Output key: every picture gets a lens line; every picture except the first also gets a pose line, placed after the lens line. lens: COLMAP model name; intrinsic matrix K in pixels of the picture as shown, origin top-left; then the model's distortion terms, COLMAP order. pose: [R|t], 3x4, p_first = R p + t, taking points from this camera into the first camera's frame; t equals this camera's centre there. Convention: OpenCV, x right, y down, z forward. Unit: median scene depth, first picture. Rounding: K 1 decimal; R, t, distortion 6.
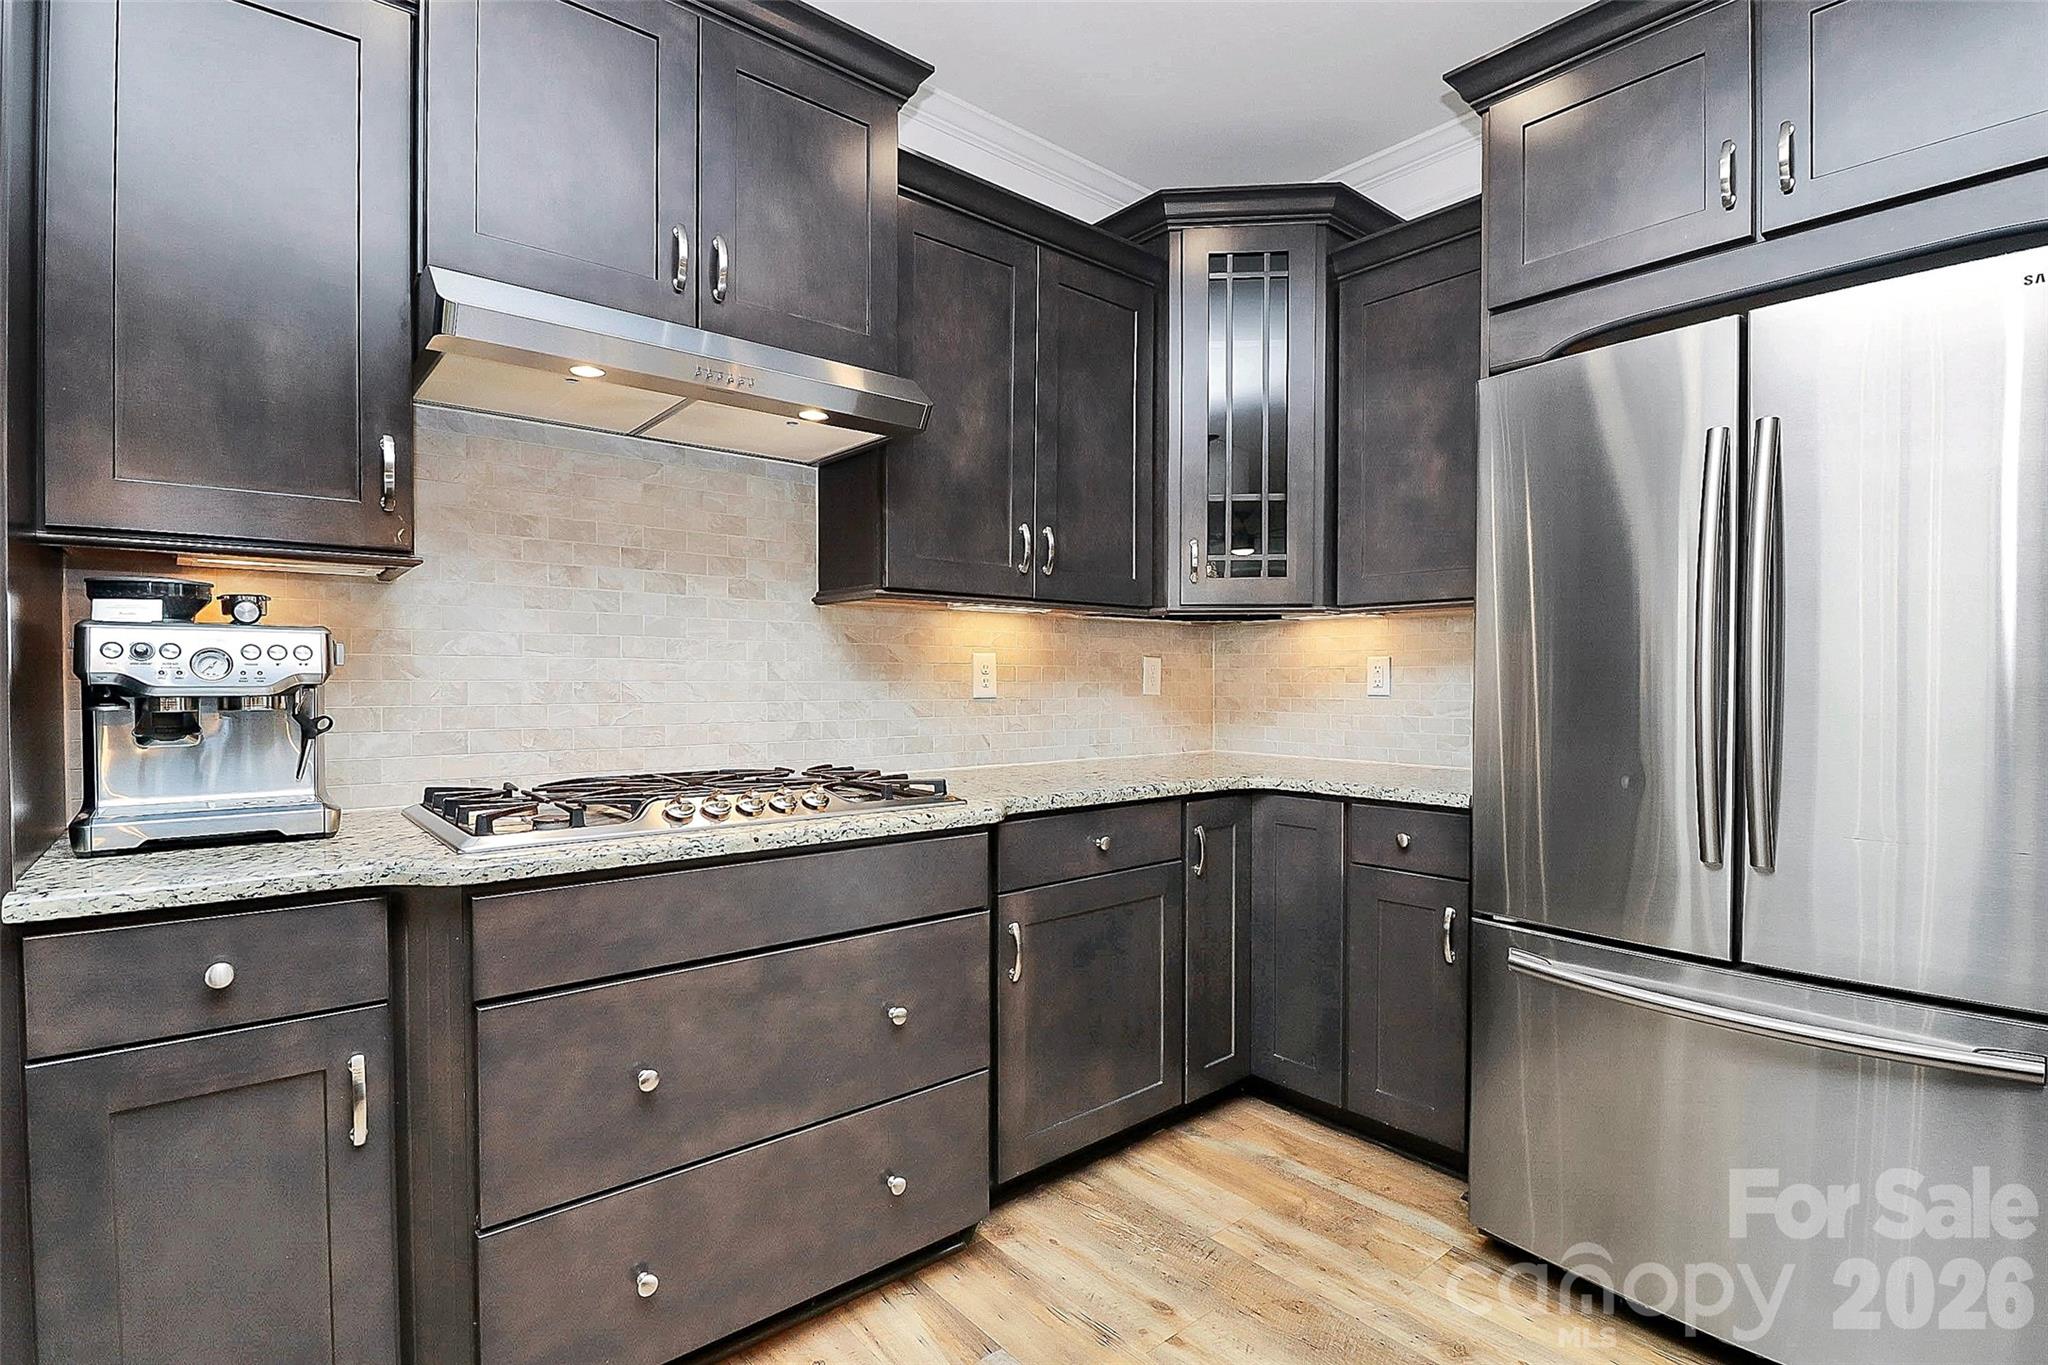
lens RADIAL K [[972.0, 0, 1022.1], [0, 972.0, 692.3], [0, 0, 1]] dist [0.001943, -0.012737]
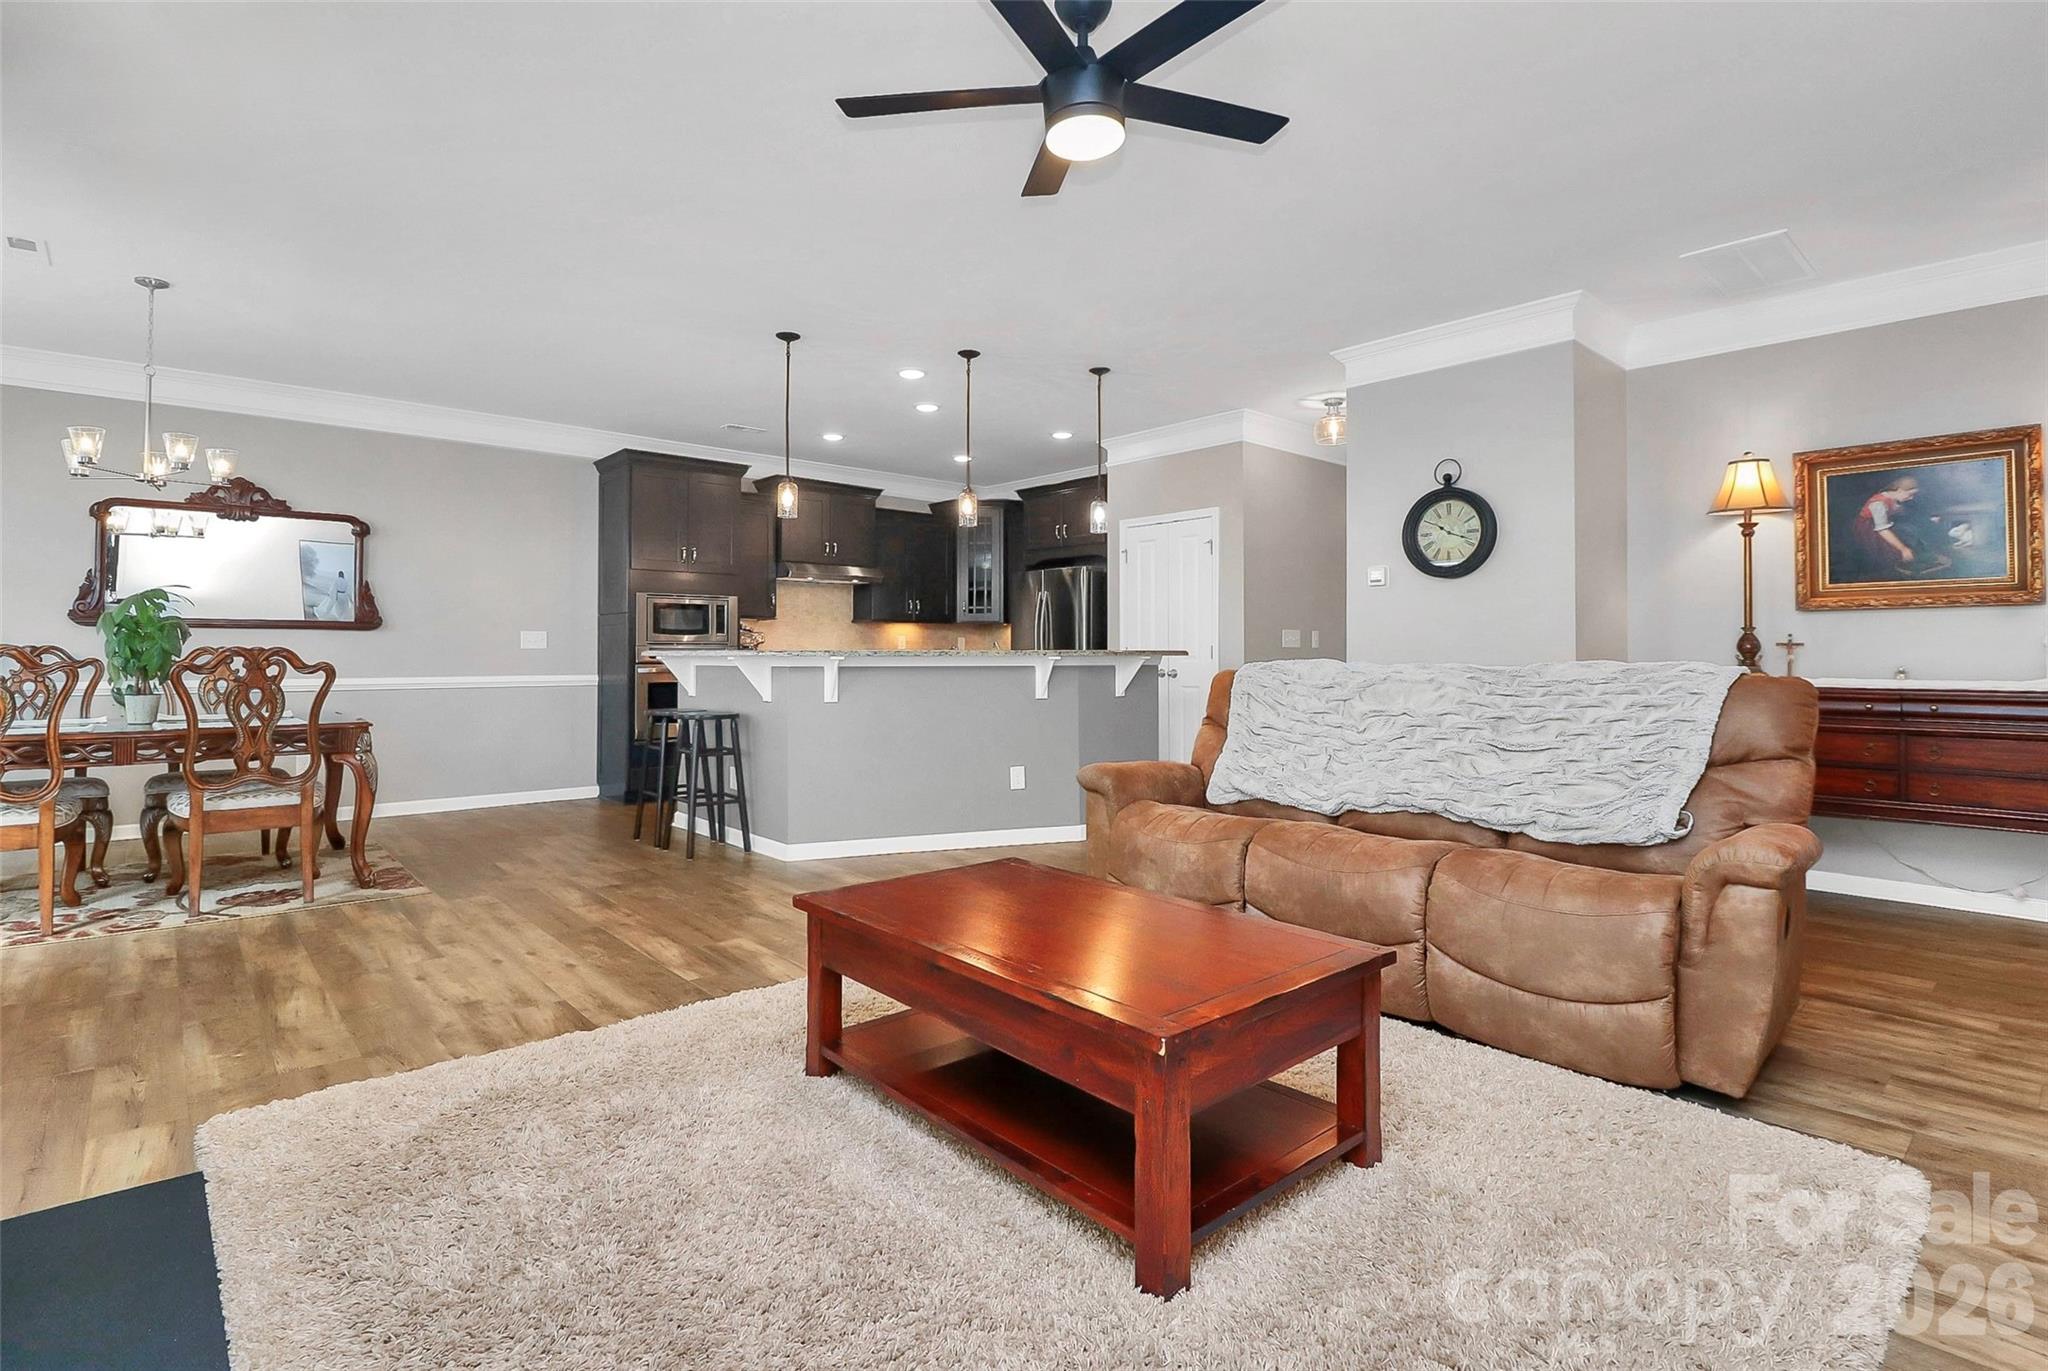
lens RADIAL K [[972.0, 0, 1011.3], [0, 972.0, 655.2], [0, 0, 1]] dist [0.001943, -0.012737]
pose [[0.999864, -0.001828, 0.016389, 0.323900], [0.002034, 0.999920, -0.012519, 0.077476], [-0.016365, 0.012550, 0.999787, -2.672549]]
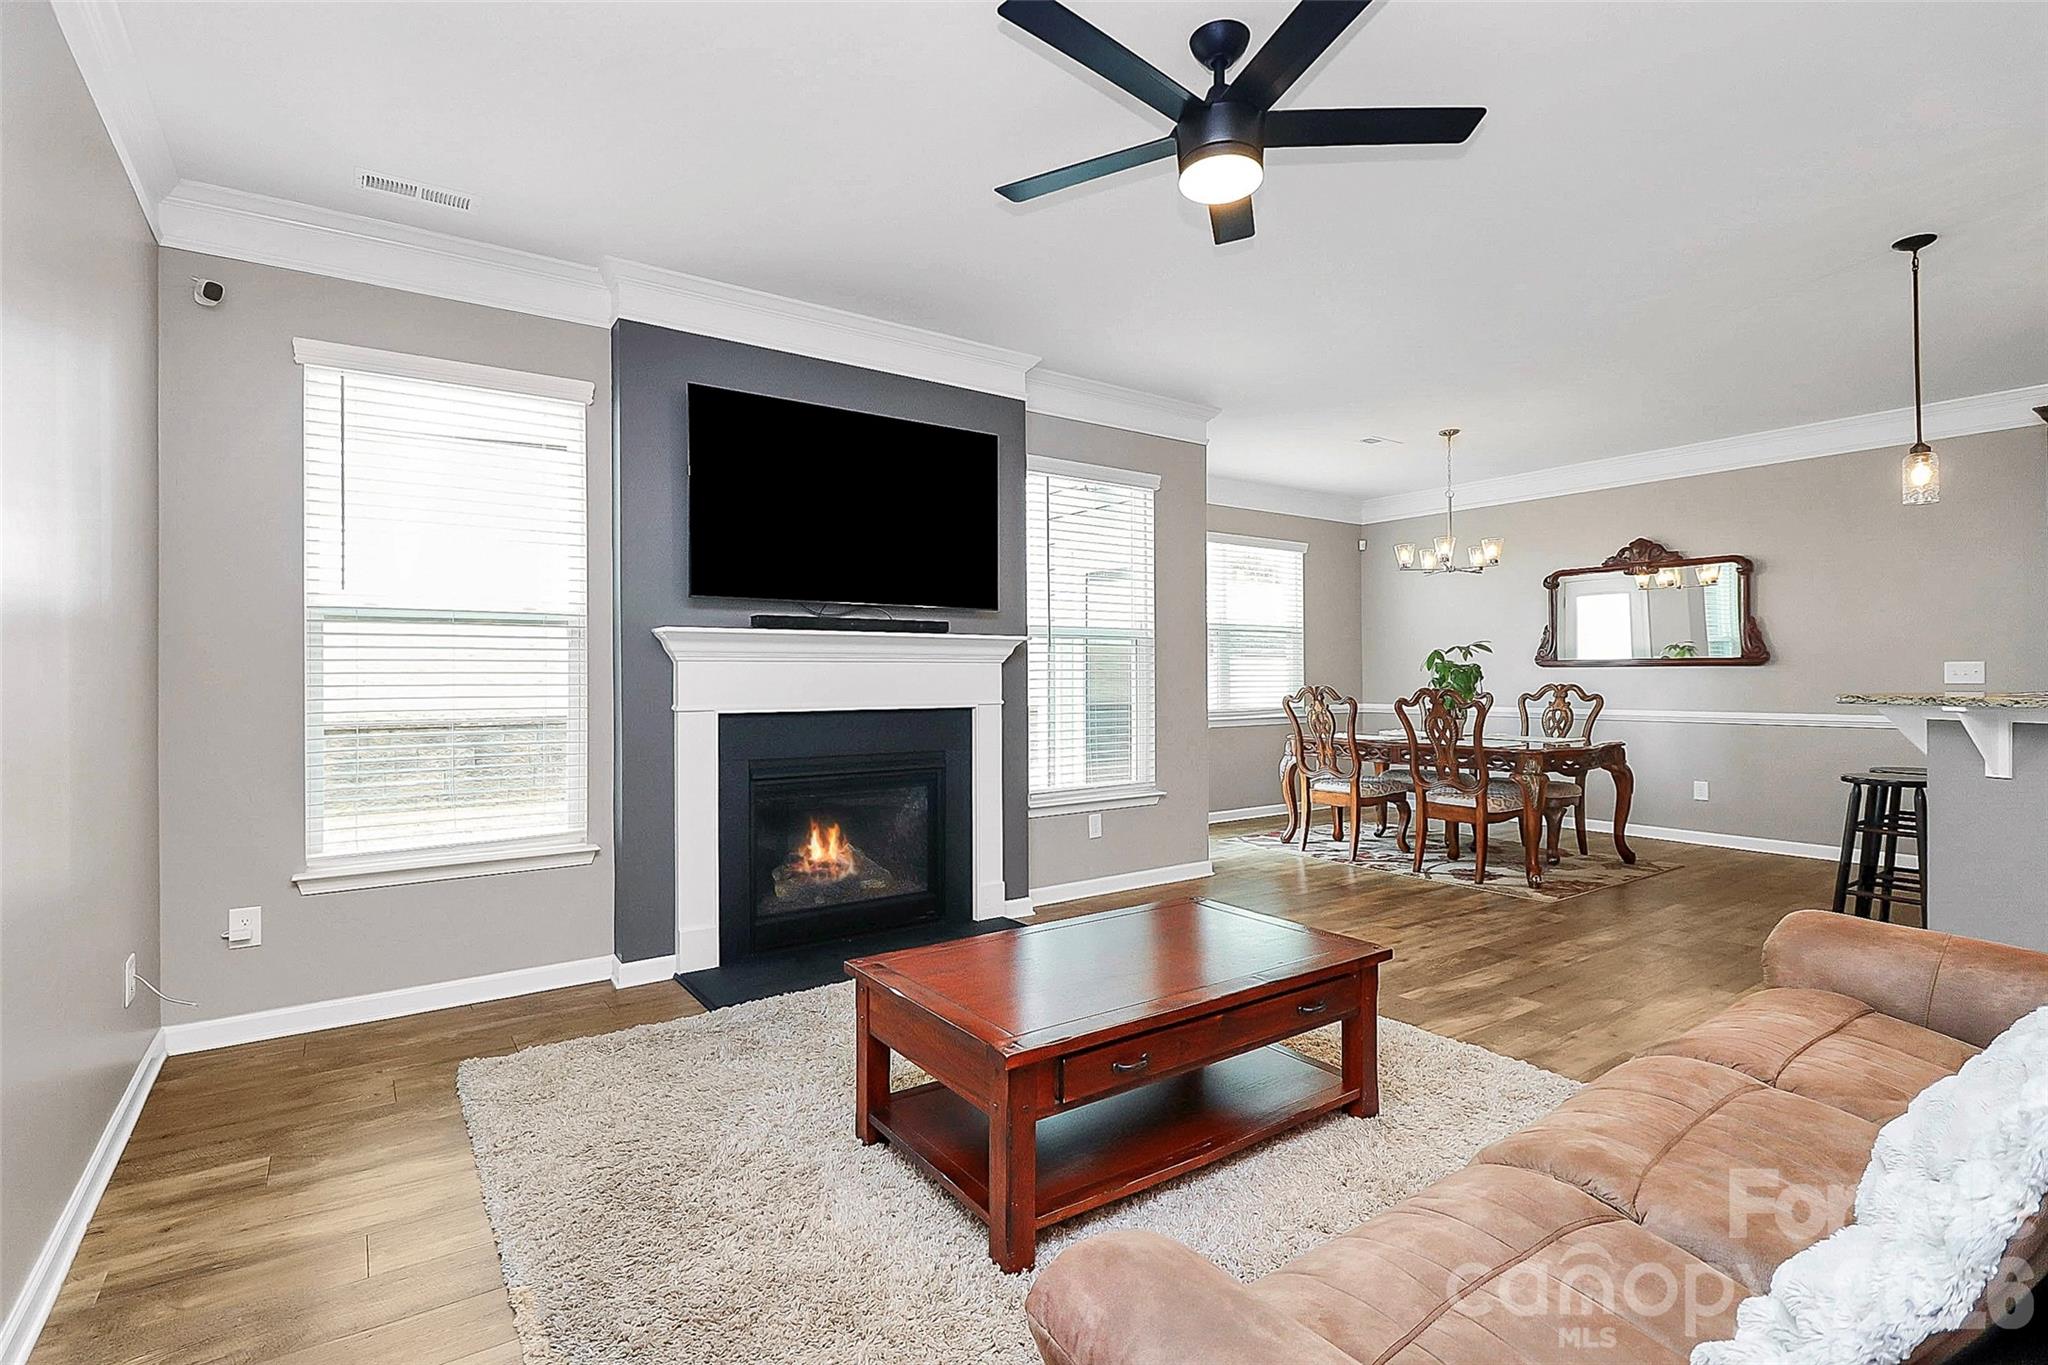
lens RADIAL K [[972.0, 0, 1029.2], [0, 972.0, 672.8], [0, 0, 1]] dist [0.001943, -0.012737]
pose [[-0.083849, -0.008782, -0.996440, 1.438855], [-0.008337, 0.999932, -0.008111, 0.031174], [0.996444, 0.007627, -0.083917, -1.761042]]
